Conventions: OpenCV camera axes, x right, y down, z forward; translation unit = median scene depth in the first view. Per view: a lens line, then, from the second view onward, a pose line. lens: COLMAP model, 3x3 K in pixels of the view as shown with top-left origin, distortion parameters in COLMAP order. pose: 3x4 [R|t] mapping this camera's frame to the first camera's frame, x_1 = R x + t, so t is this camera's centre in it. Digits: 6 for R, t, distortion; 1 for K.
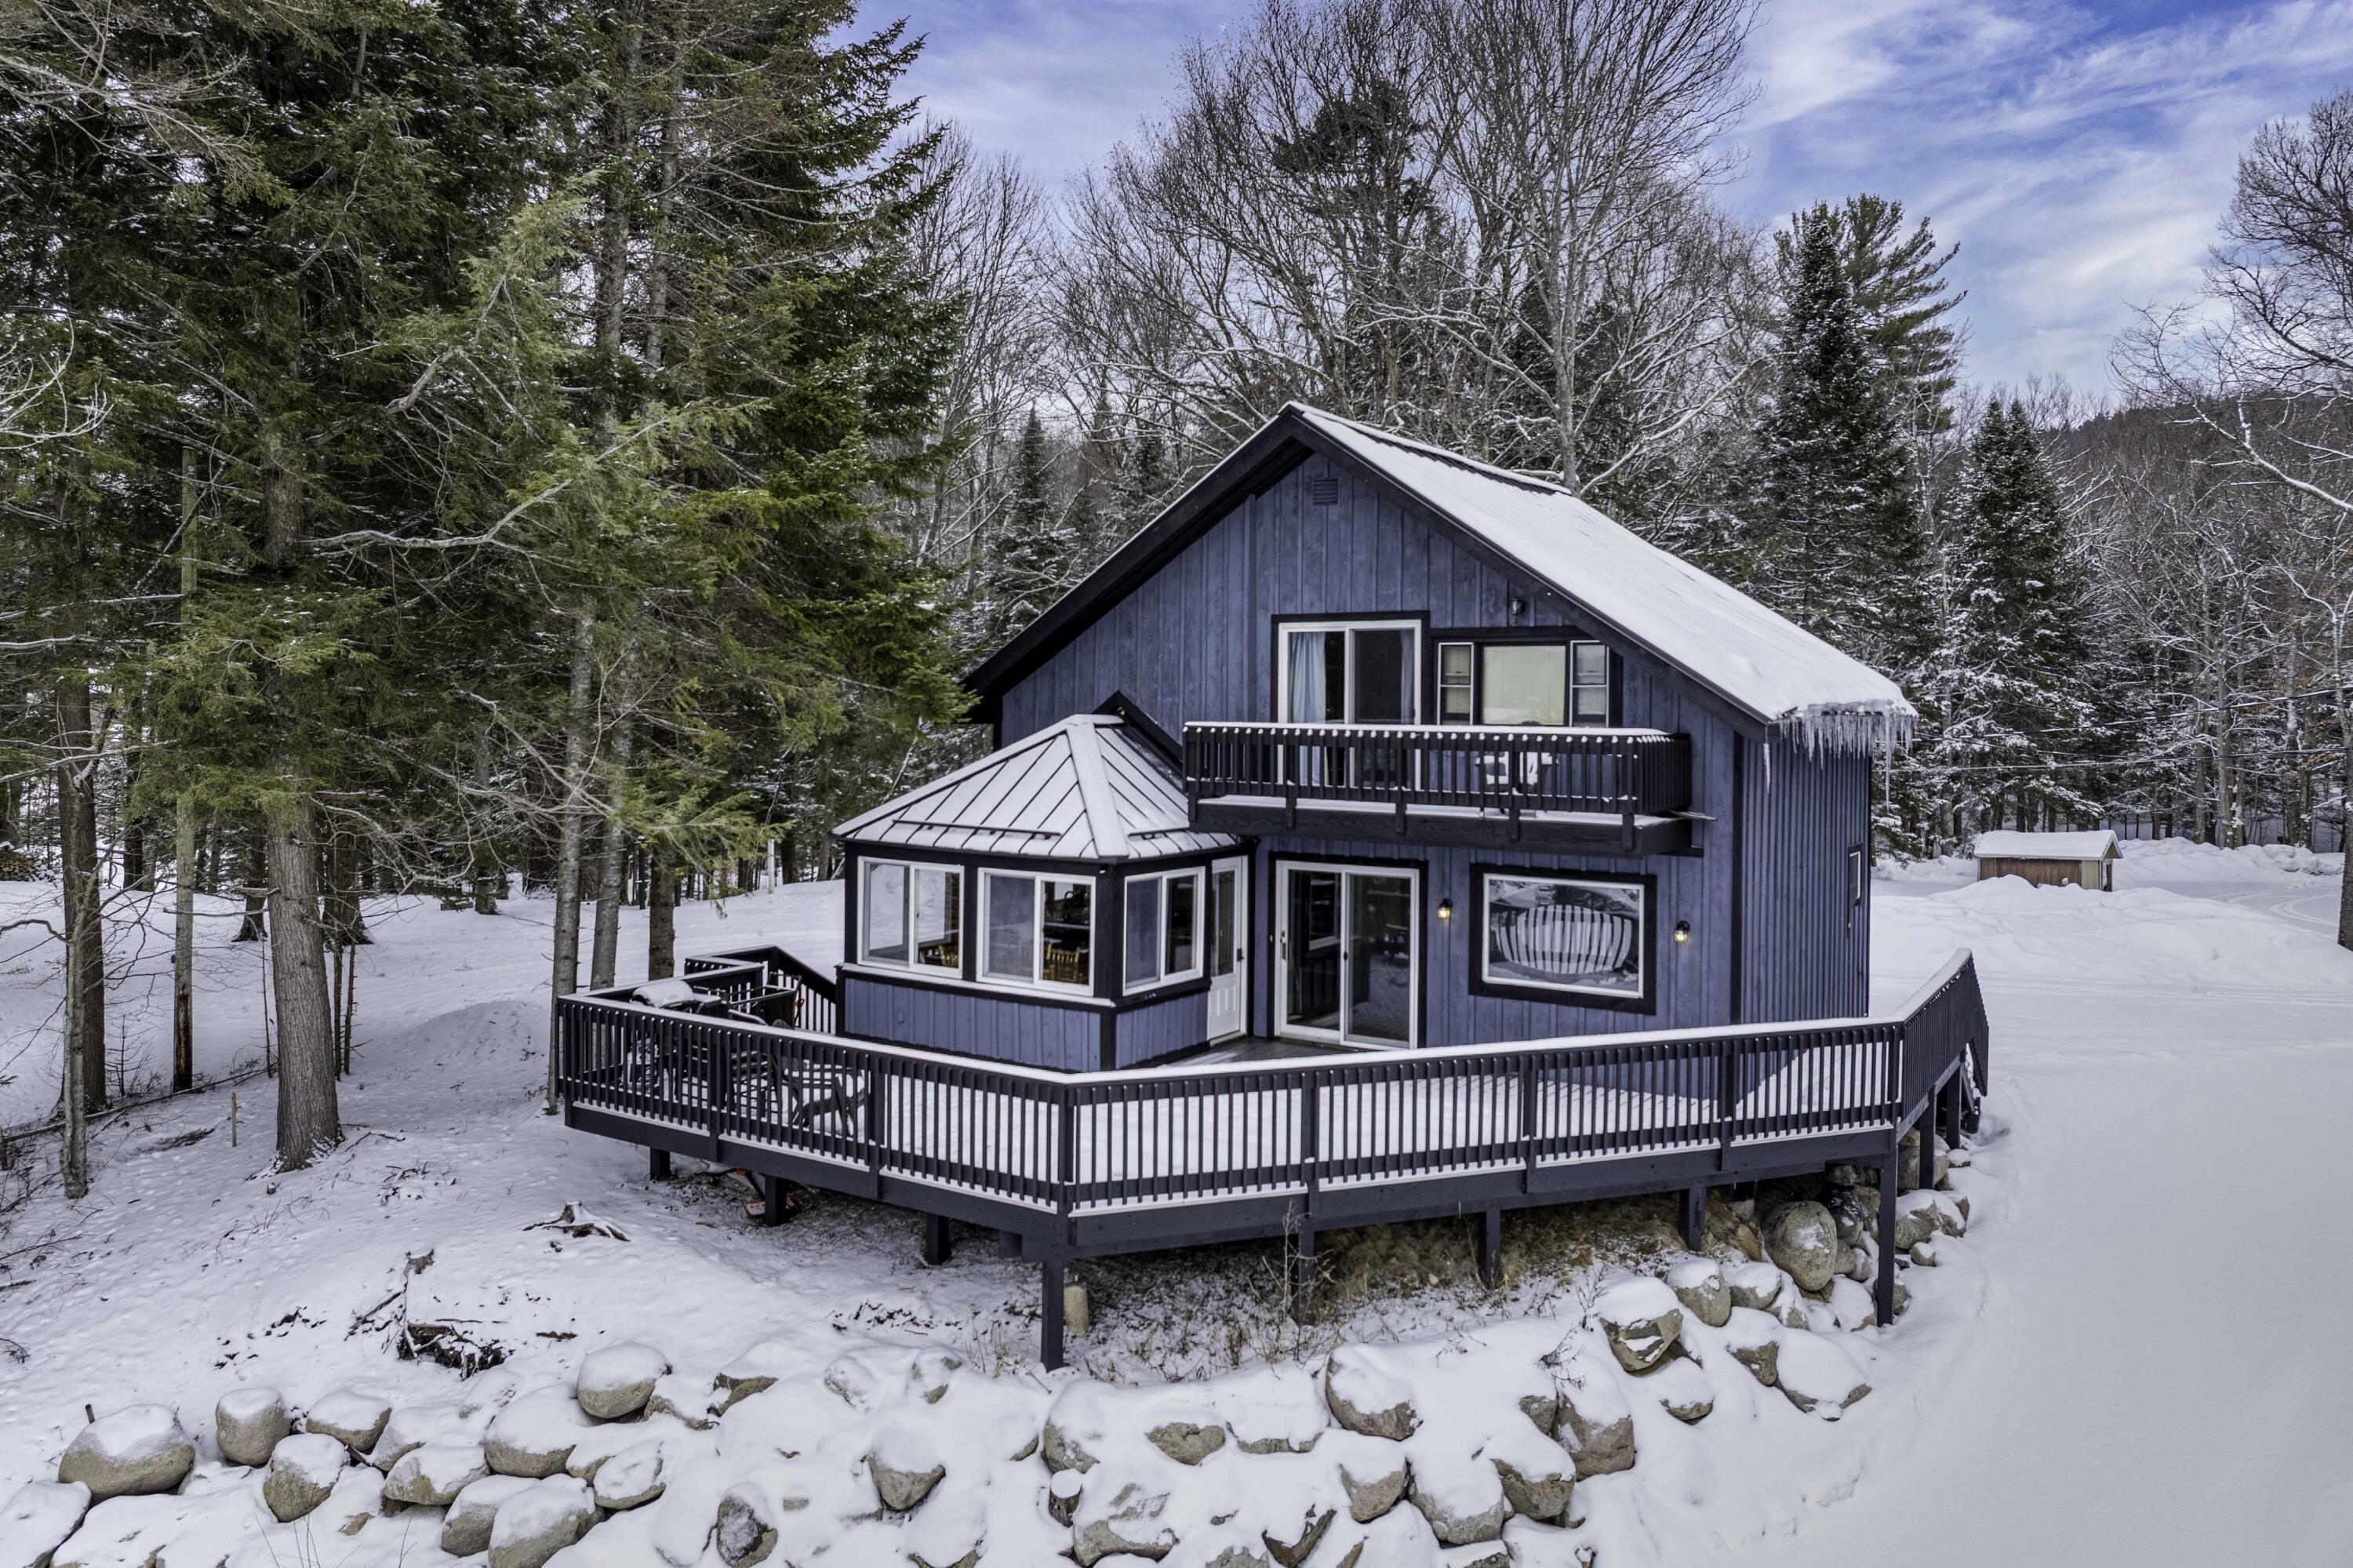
lens RADIAL K [[1653.8, 0, 1231.5], [0, 1653.8, 619.1], [0, 0, 1]] dist [-0.037429, -0.003534]
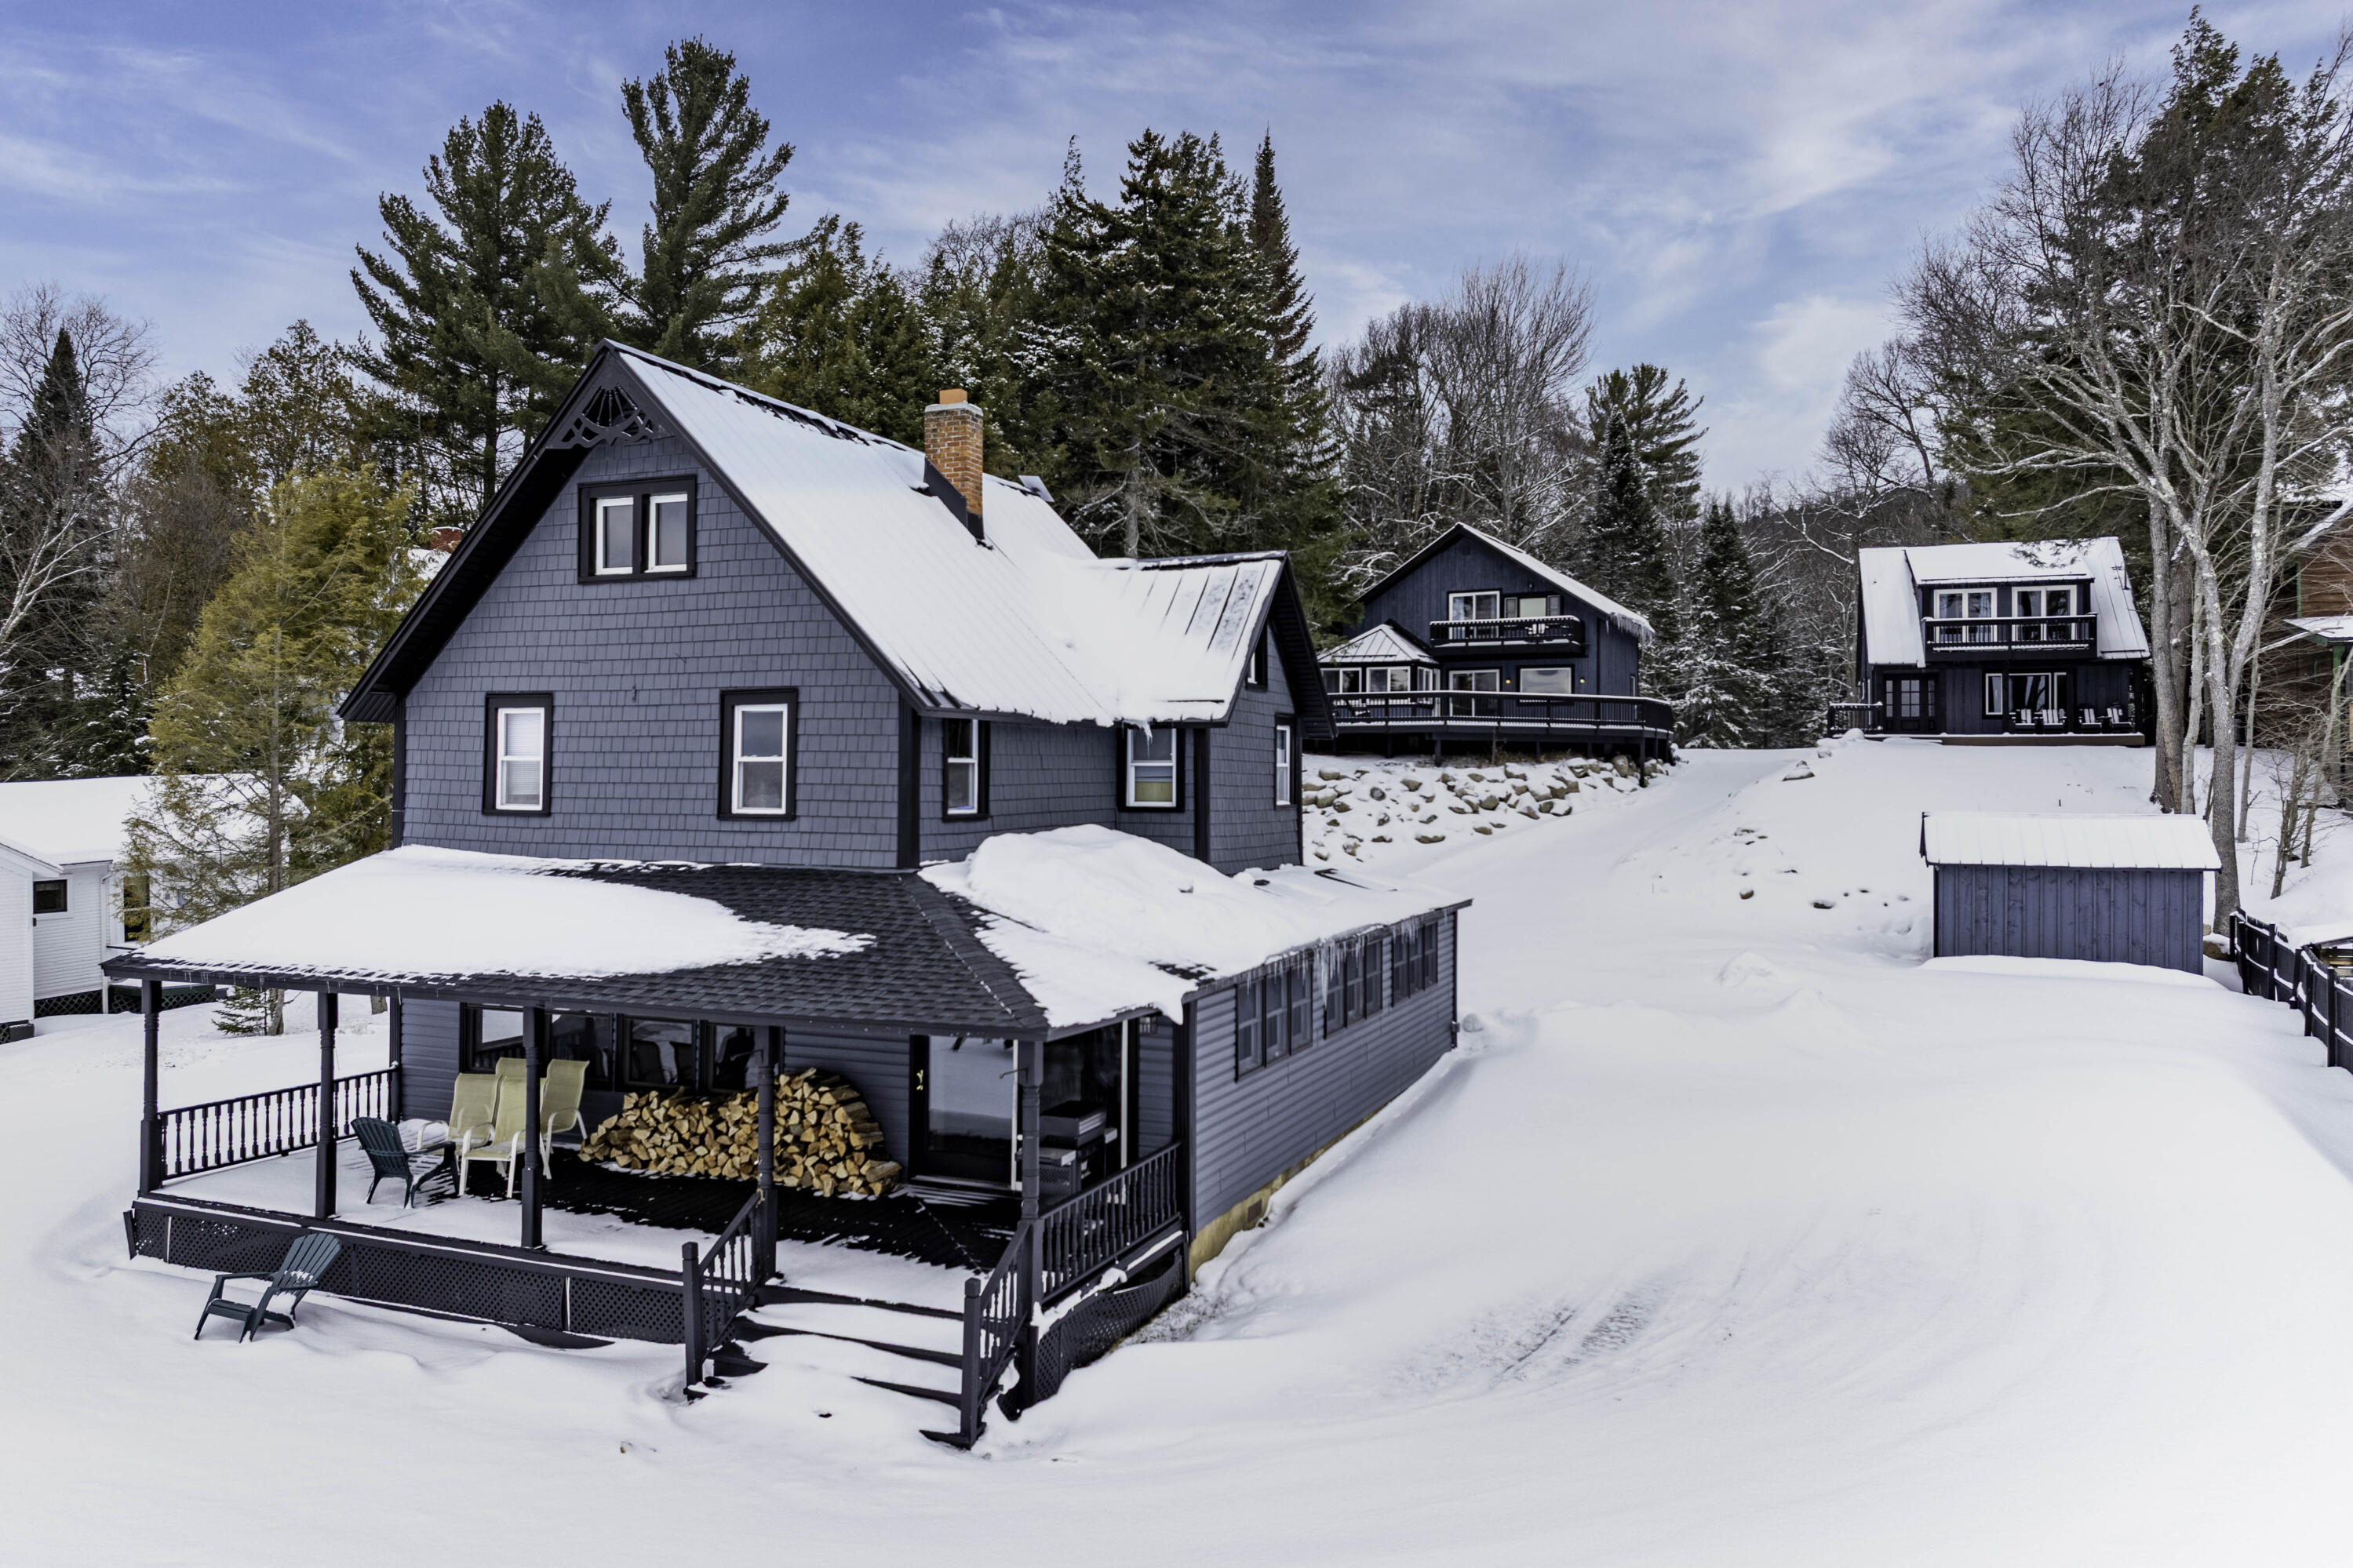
lens RADIAL K [[1642.0, 0, 1175.8], [0, 1642.0, 745.9], [0, 0, 1]] dist [-0.001475, -0.004993]
pose [[0.996238, -0.012267, 0.085790, -0.781103], [0.009578, 0.999452, 0.031690, 0.191961], [-0.086132, -0.030749, 0.995809, -2.108029]]
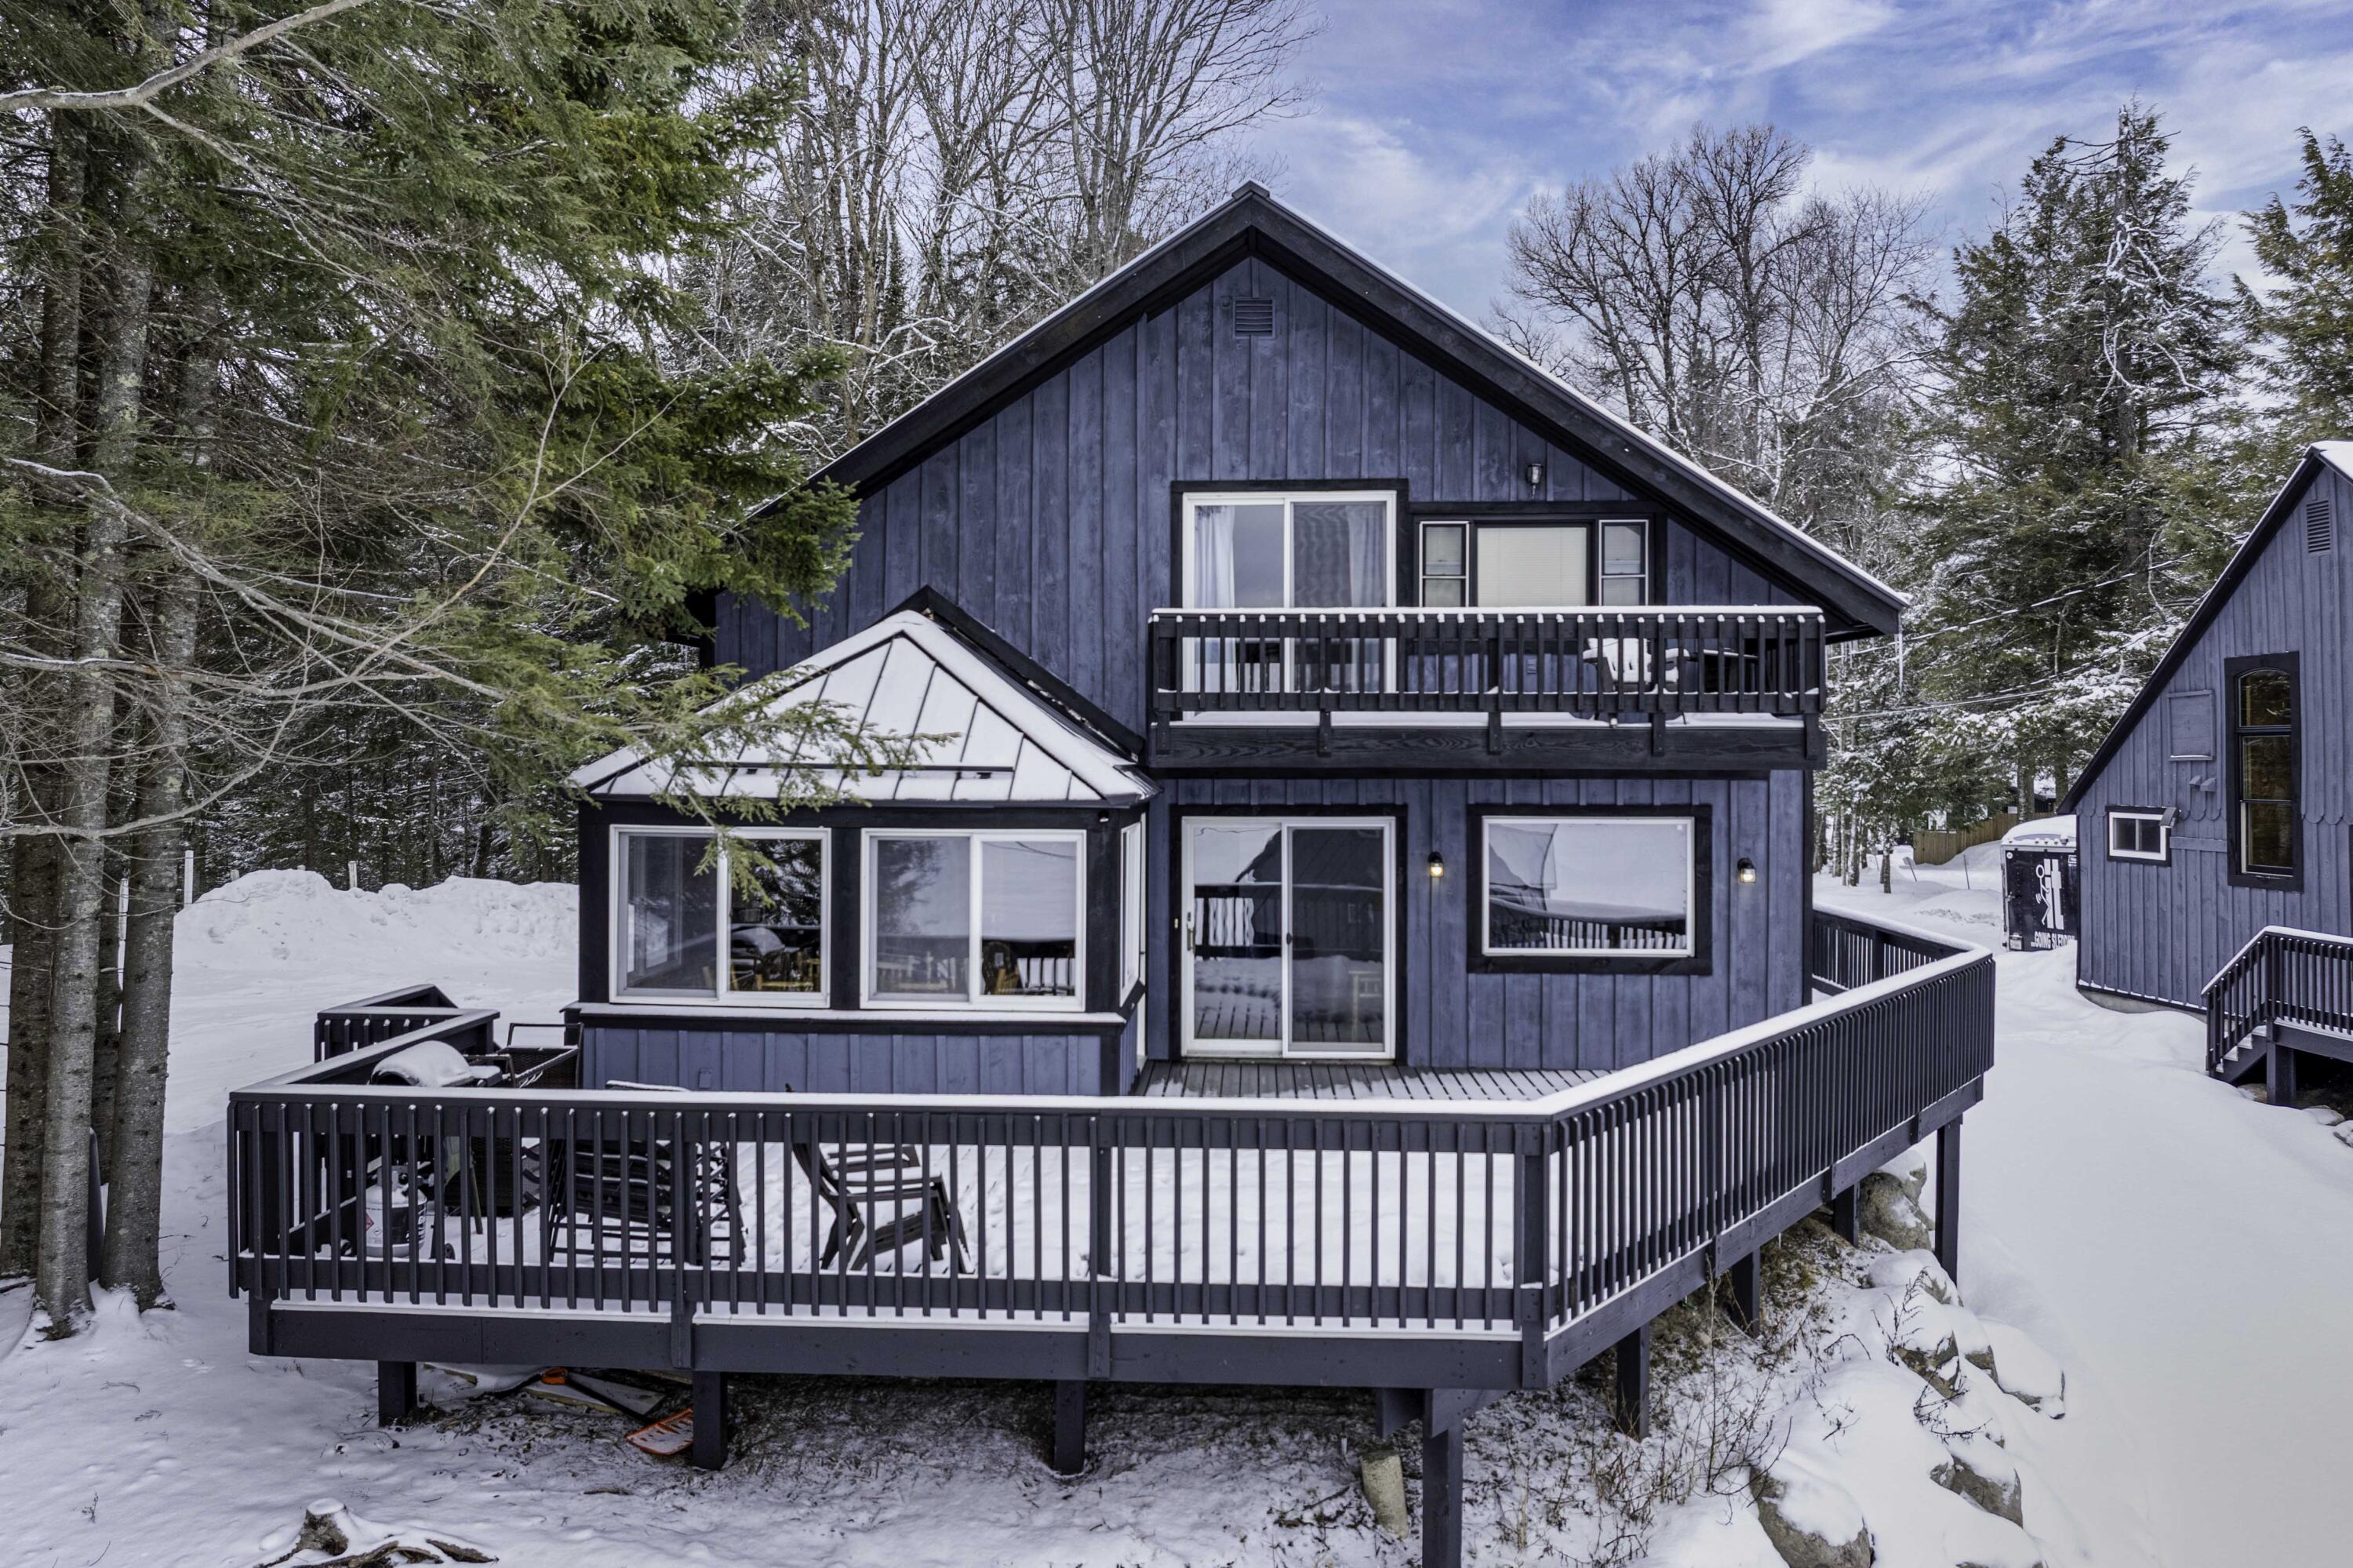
lens RADIAL K [[1644.1, 0, 1179.5], [0, 1644.1, 685.8], [0, 0, 1]] dist [-0.045908, 0.003275]
pose [[0.875392, 0.011799, 0.483270, -0.338530], [-0.015452, 0.999874, 0.003578, 0.089236], [-0.483167, -0.010599, 0.875464, 0.381429]]
